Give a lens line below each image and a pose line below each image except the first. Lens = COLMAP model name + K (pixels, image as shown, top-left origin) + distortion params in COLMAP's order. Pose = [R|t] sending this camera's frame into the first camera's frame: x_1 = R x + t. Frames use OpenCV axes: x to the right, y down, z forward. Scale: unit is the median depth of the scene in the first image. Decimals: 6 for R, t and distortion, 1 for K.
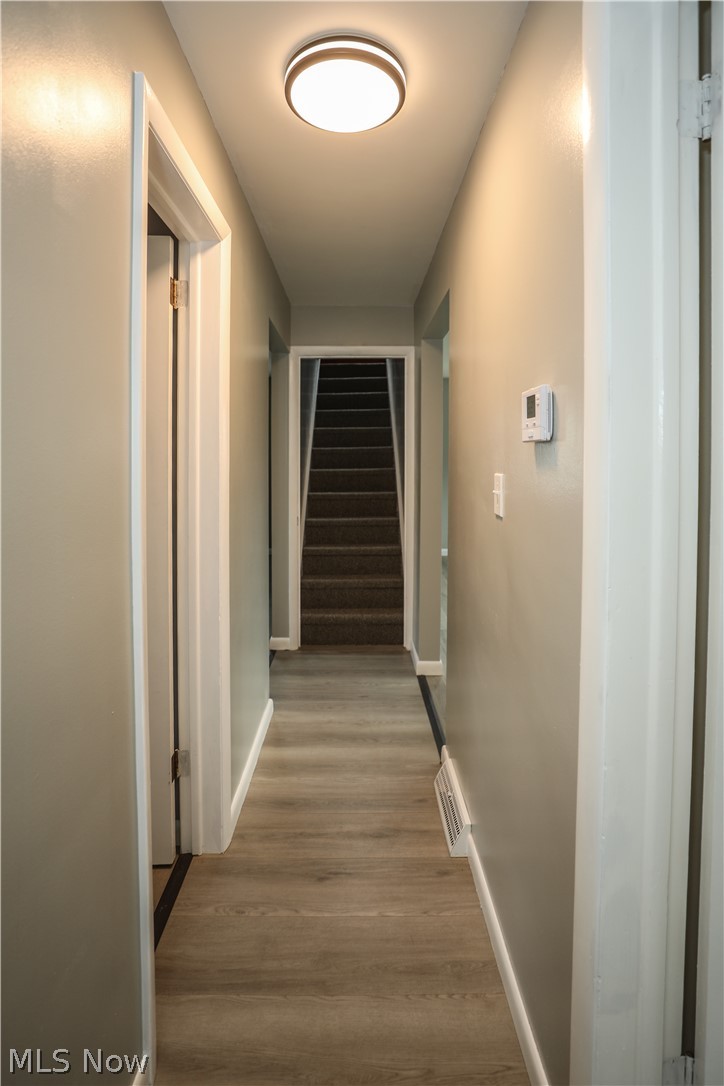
lens RADIAL K [[1574.4, 0, 362.0], [0, 1574.4, 543.0], [0, 0, 1]] dist [0.000313, -0.006494]
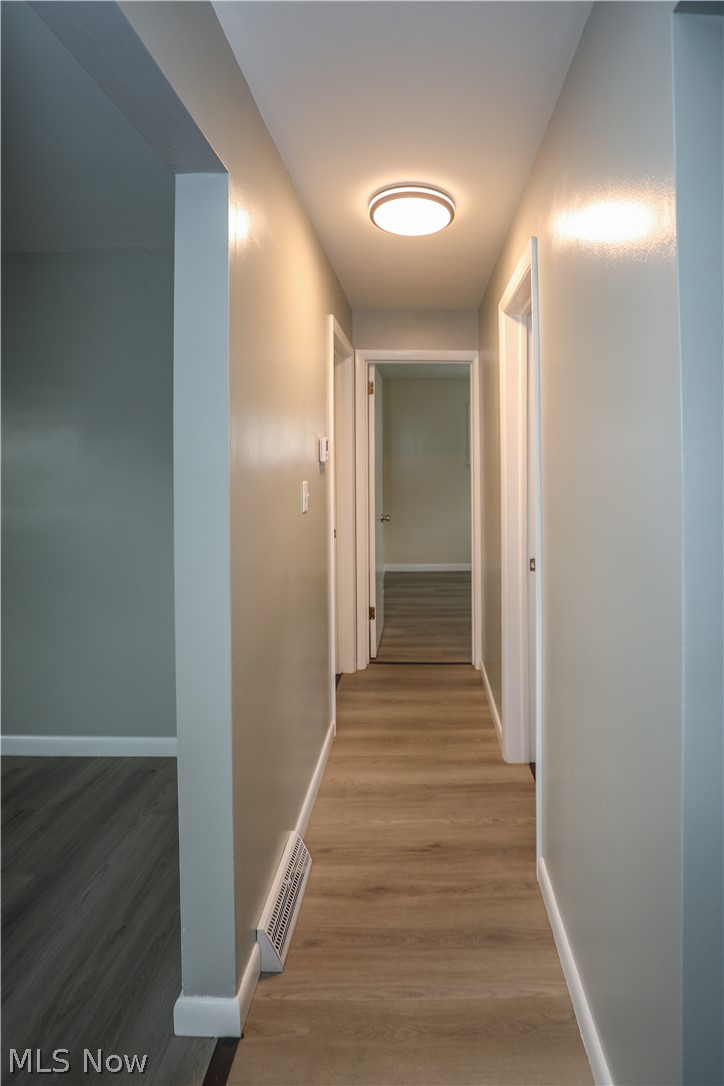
lens RADIAL K [[1574.4, 0, 362.0], [0, 1574.4, 543.0], [0, 0, 1]] dist [0.000313, -0.006494]
pose [[-0.999166, -0.002764, 0.040745, -0.016905], [0.001584, 0.994333, 0.106299, -0.114638], [-0.040808, 0.106275, -0.993499, 1.988725]]
